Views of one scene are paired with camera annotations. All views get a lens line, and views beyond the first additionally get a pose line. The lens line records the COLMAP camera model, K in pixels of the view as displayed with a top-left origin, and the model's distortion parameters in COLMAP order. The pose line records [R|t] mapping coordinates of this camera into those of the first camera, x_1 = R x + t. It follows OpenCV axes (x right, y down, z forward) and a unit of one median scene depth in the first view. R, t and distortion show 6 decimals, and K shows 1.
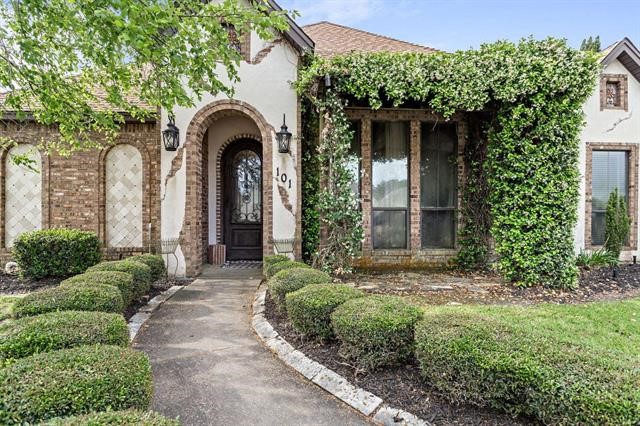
lens RADIAL K [[392.0, 0, 321.7], [0, 392.0, 218.9], [0, 0, 1]] dist [-0.017229, -0.000943]
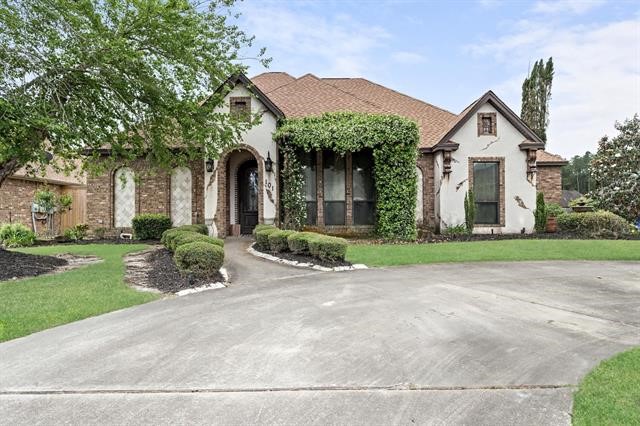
lens RADIAL K [[403.6, 0, 319.2], [0, 403.6, 208.0], [0, 0, 1]] dist [-0.002906, -0.001113]
pose [[0.996945, -0.012007, -0.077173, 0.283265], [0.010100, 0.999635, -0.025047, 0.053689], [0.077445, 0.024191, 0.996703, -0.876137]]
